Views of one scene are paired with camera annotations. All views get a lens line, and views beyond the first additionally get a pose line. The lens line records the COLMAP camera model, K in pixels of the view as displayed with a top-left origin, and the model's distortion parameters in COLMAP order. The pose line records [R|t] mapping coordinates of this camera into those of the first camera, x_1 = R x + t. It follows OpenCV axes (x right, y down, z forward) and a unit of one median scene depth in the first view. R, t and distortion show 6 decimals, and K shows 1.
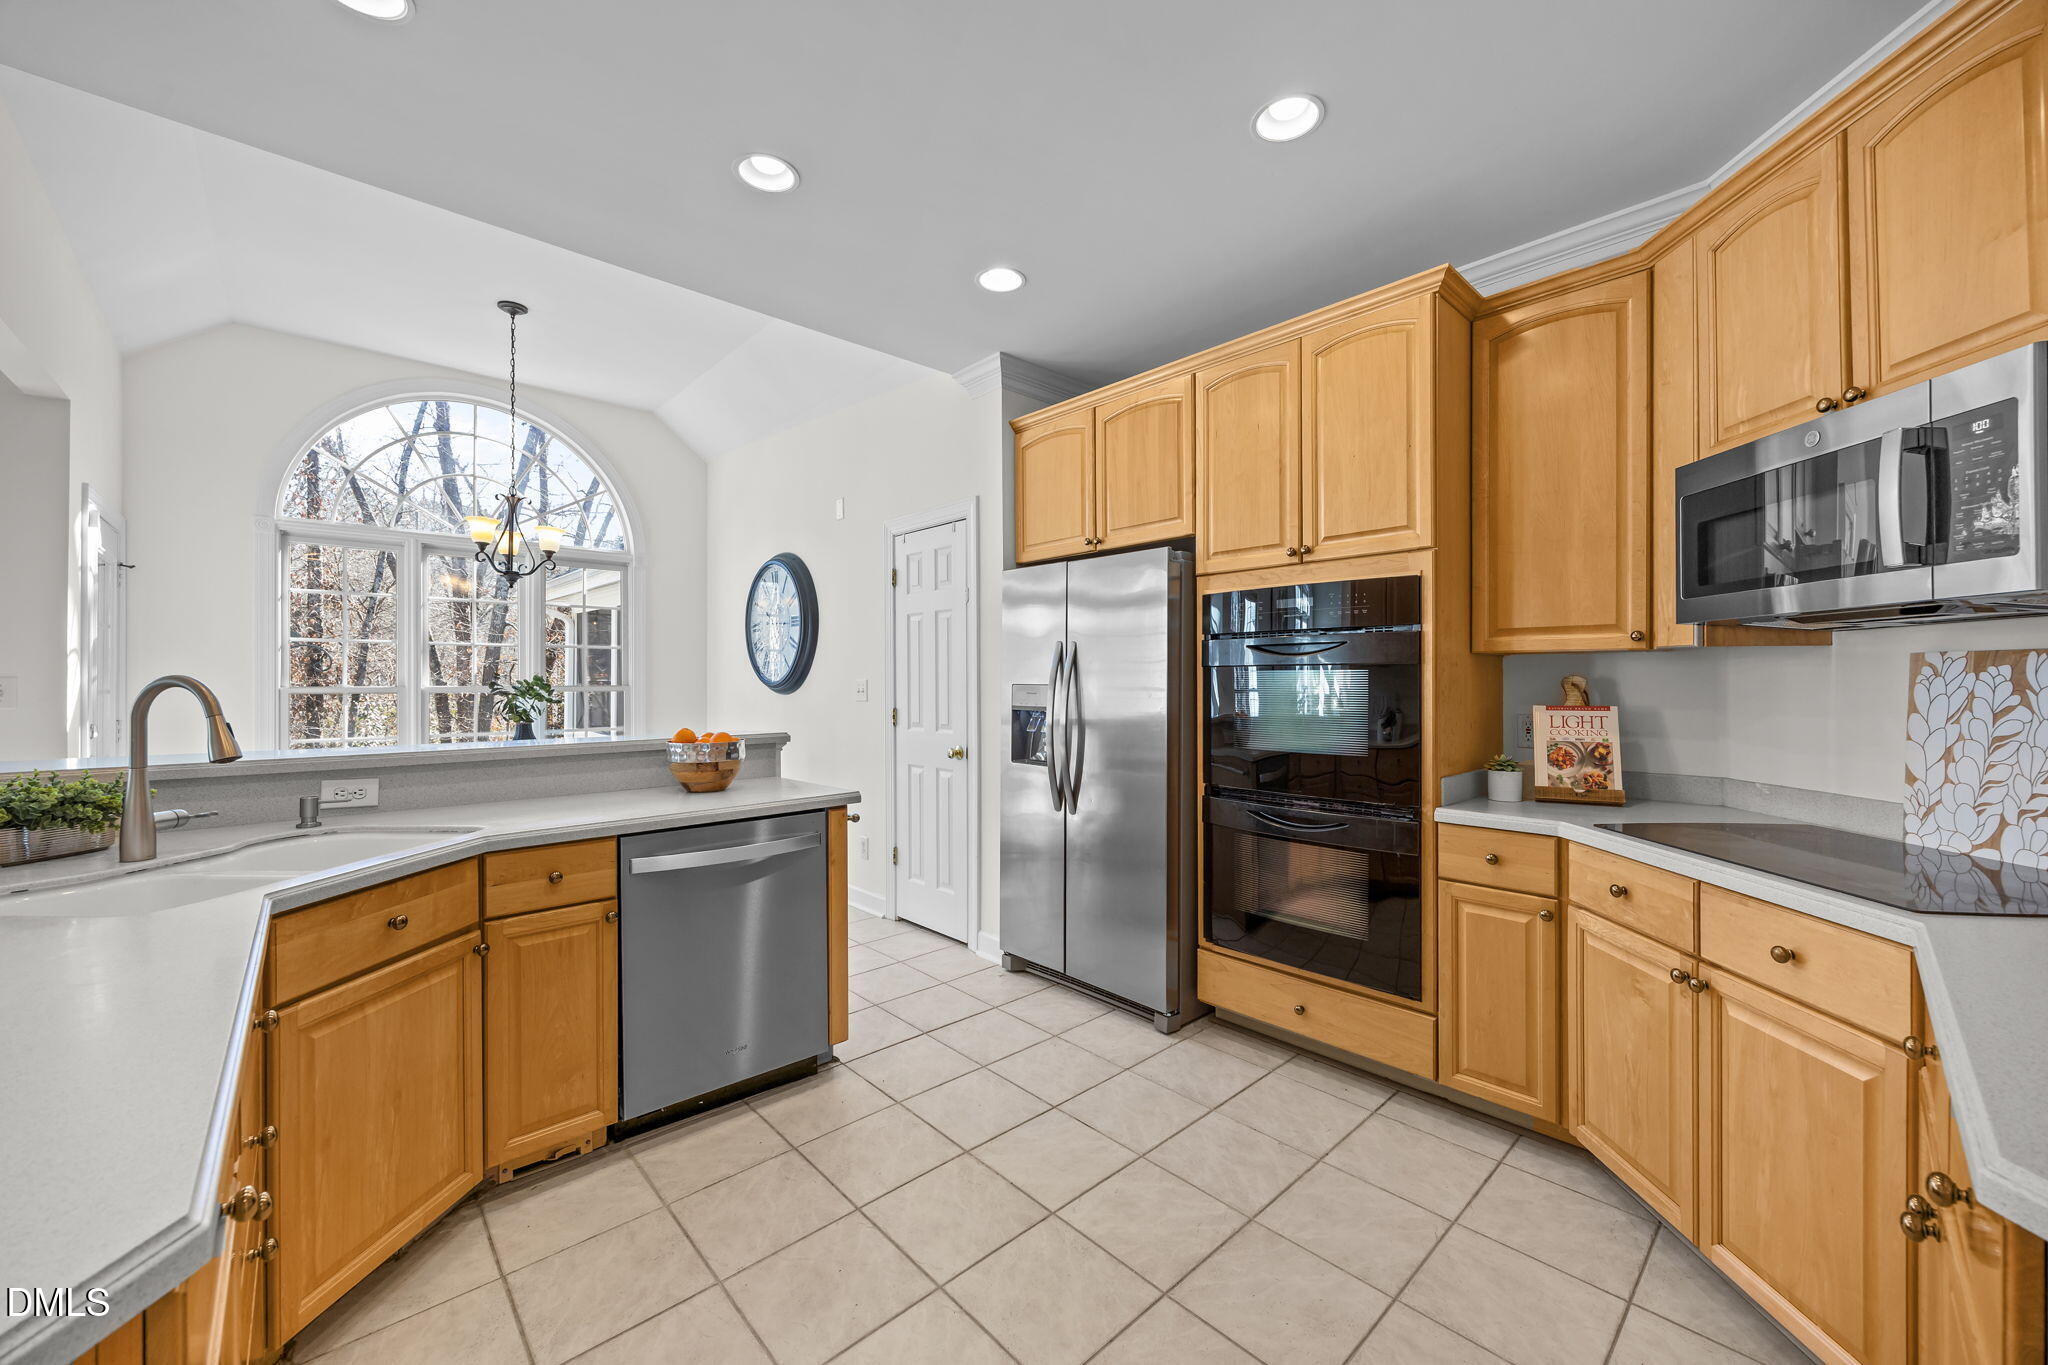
lens RADIAL K [[777.3, 0, 1028.7], [0, 777.3, 672.2], [0, 0, 1]] dist [0.000578, -0.000161]
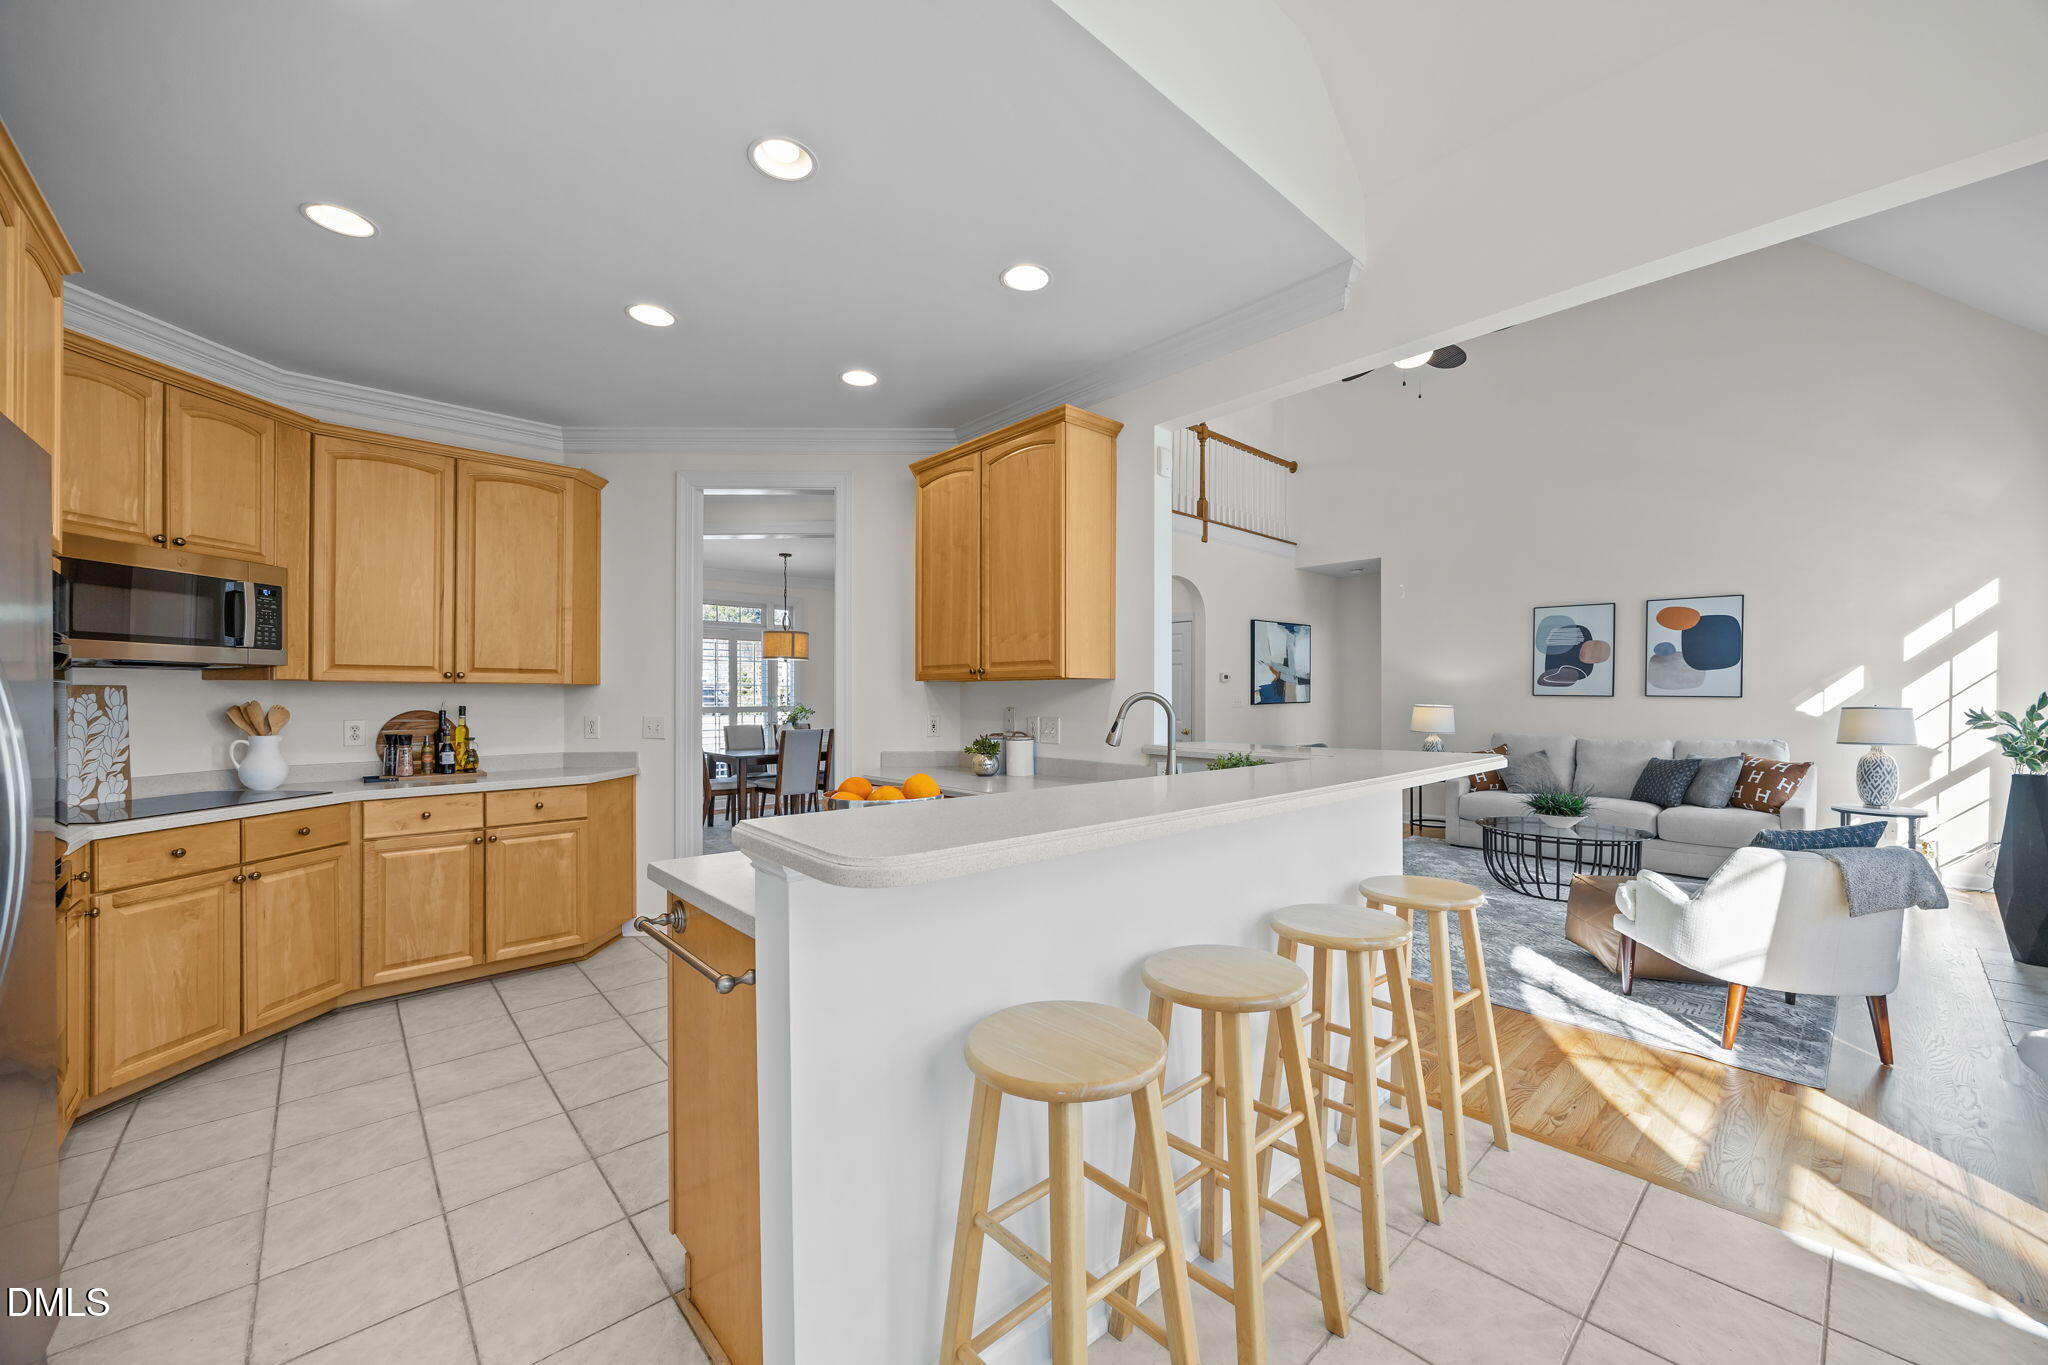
lens RADIAL K [[777.3, 0, 1021.7], [0, 777.3, 688.6], [0, 0, 1]] dist [0.000578, -0.000161]
pose [[-0.999899, 0.007143, 0.012295, -0.826639], [0.006868, 0.999728, -0.022295, 0.031081], [-0.012451, -0.022208, -0.999676, 2.561812]]
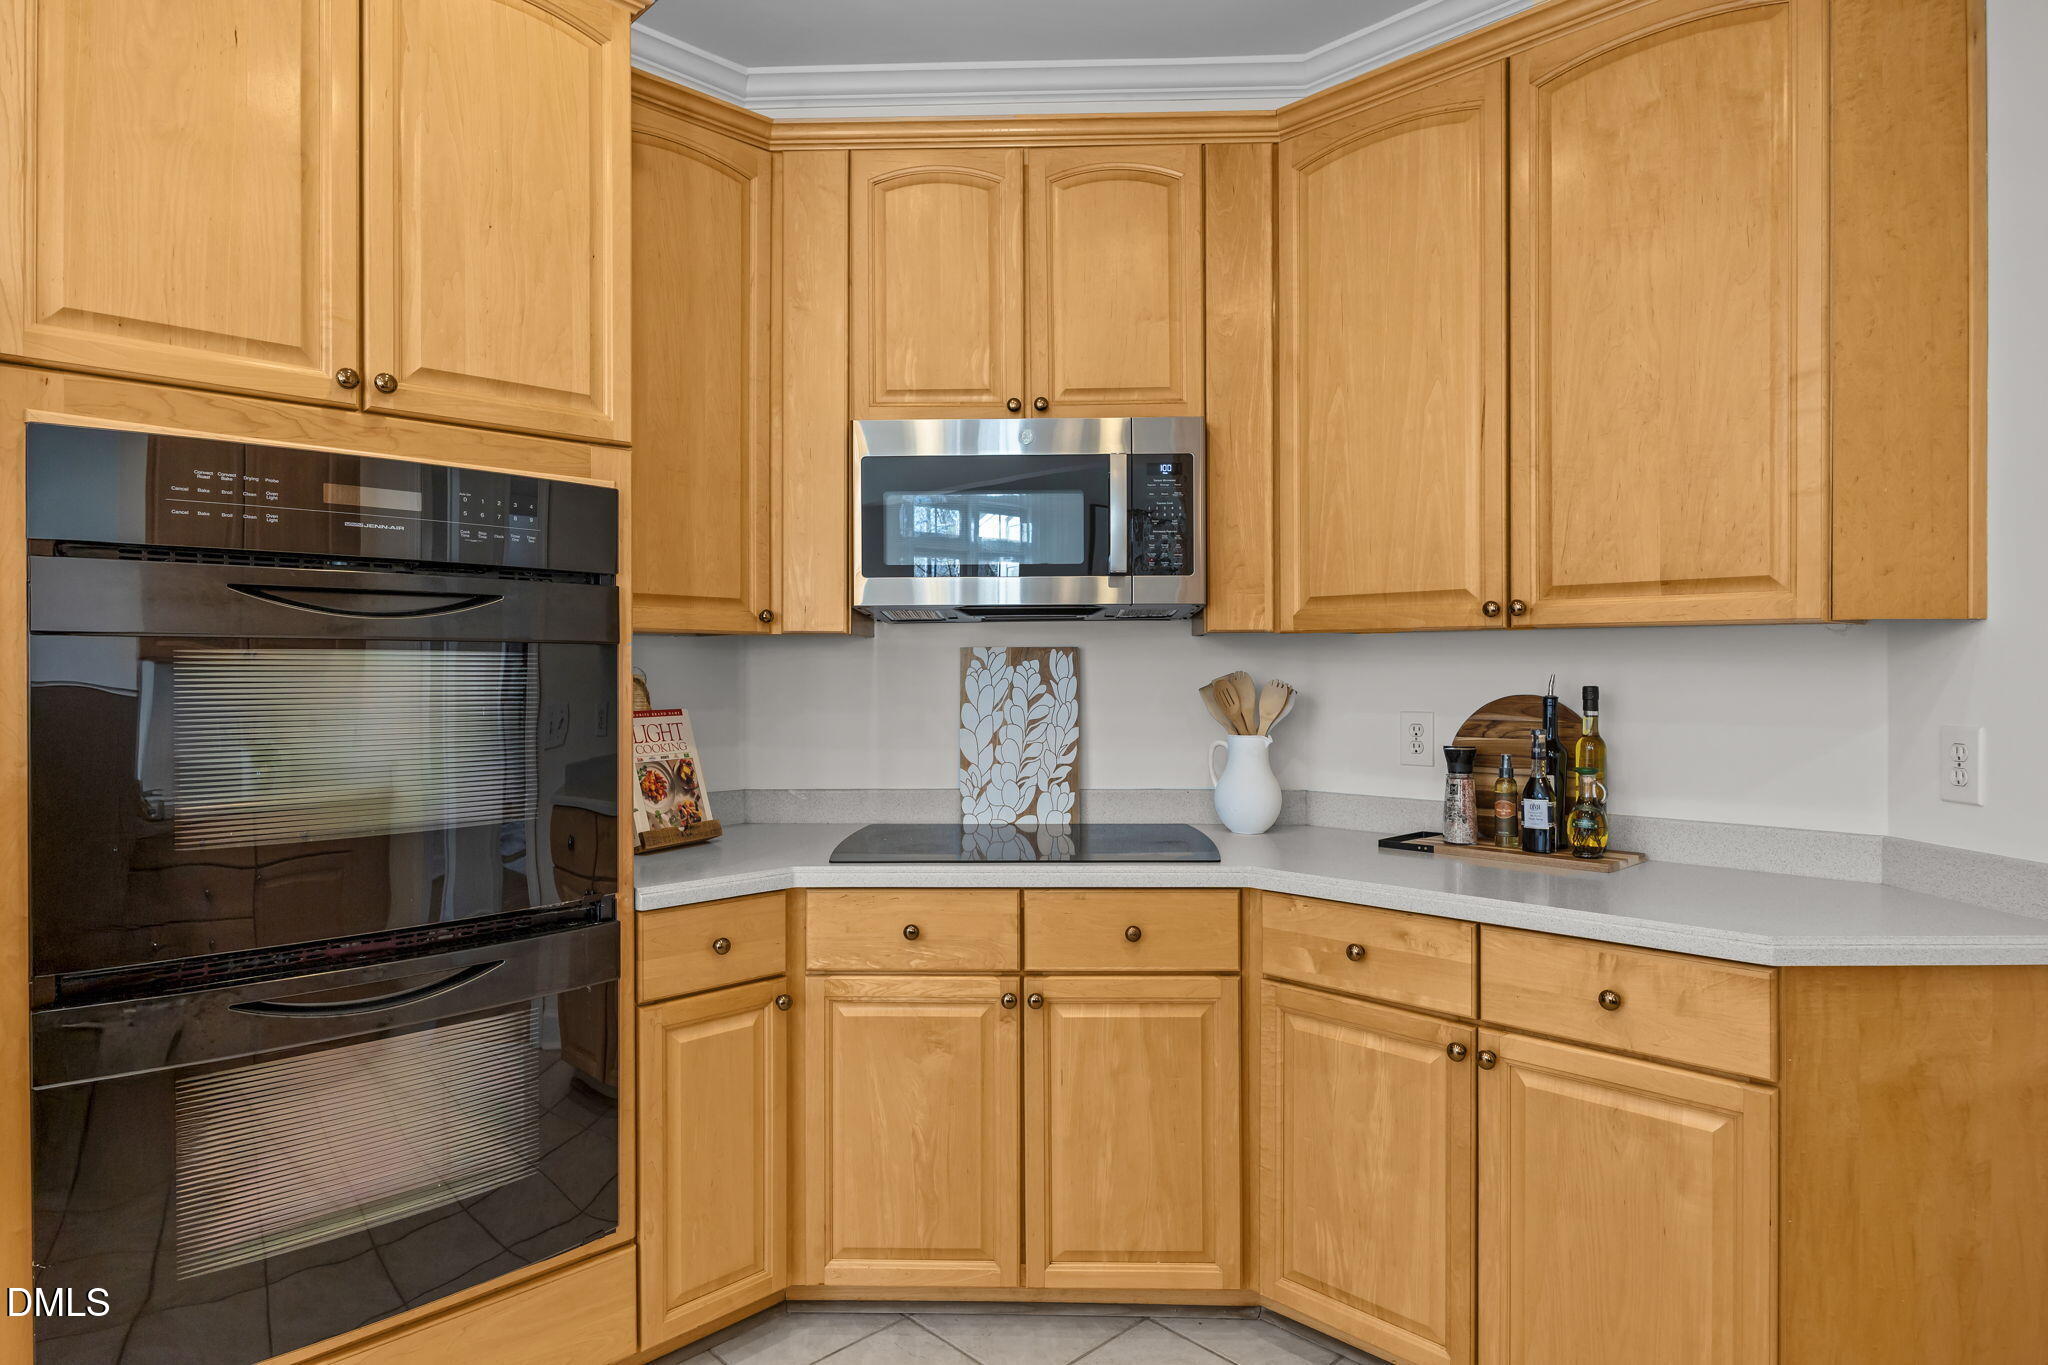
lens RADIAL K [[1163.7, 0, 1018.6], [0, 1163.7, 670.1], [0, 0, 1]] dist [0.001645, 0.000185]
pose [[-0.016226, 0.002987, 0.999864, -0.496867], [-0.008177, 0.999962, -0.003120, 0.011606], [-0.999835, -0.008226, -0.016201, 0.982799]]
